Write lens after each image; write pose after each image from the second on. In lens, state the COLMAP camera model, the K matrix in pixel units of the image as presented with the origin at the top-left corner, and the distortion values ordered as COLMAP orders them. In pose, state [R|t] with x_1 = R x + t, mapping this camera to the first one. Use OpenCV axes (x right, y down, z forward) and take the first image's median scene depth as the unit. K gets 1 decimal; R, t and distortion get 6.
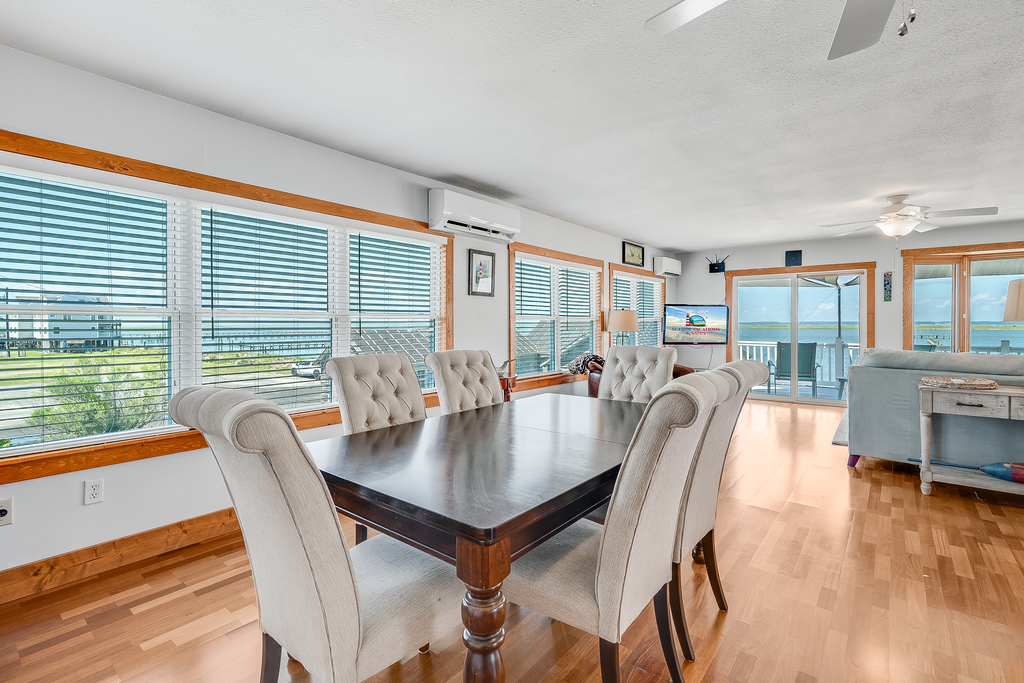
lens RADIAL K [[470.3, 0, 502.4], [0, 470.3, 333.1], [0, 0, 1]] dist [-0.001864, -0.000645]
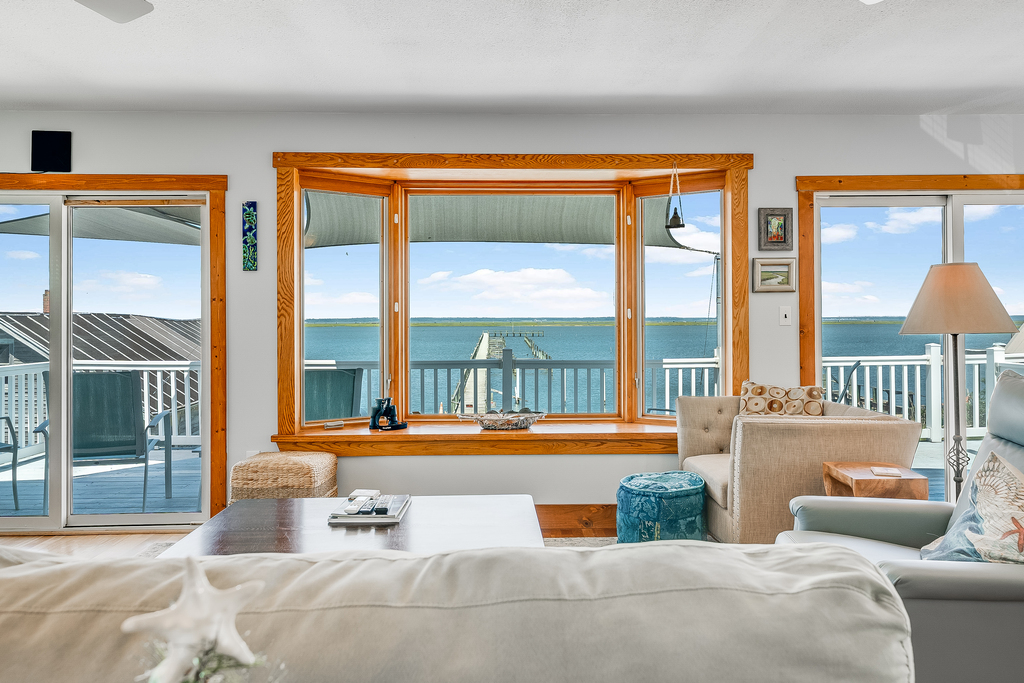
lens RADIAL K [[673.0, 0, 503.8], [0, 673.0, 313.0], [0, 0, 1]] dist [0.000400, 0.001203]
pose [[0.764186, 0.004837, 0.644978, 0.582243], [0.015365, 0.999552, -0.025701, -0.010148], [-0.644813, 0.029550, 0.763769, 0.378247]]
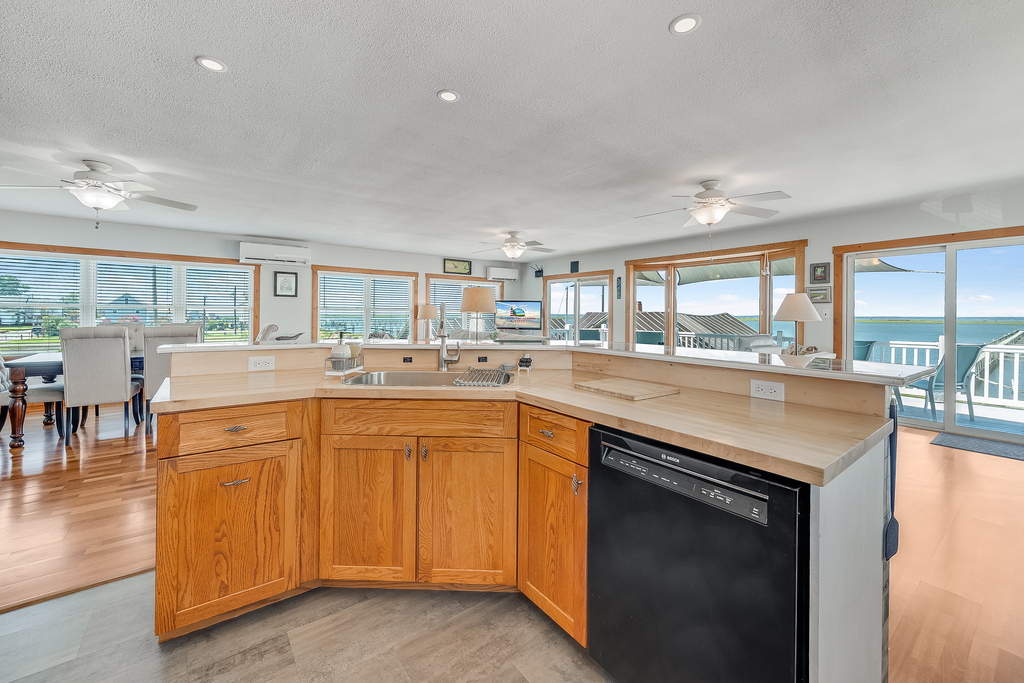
lens RADIAL K [[413.1, 0, 511.6], [0, 413.1, 315.9], [0, 0, 1]] dist [-0.003734, -0.000560]
pose [[0.970926, 0.009505, -0.239190, 0.774530], [-0.013718, 0.999779, -0.015956, 0.004452], [0.238985, 0.018773, 0.970842, -0.213227]]
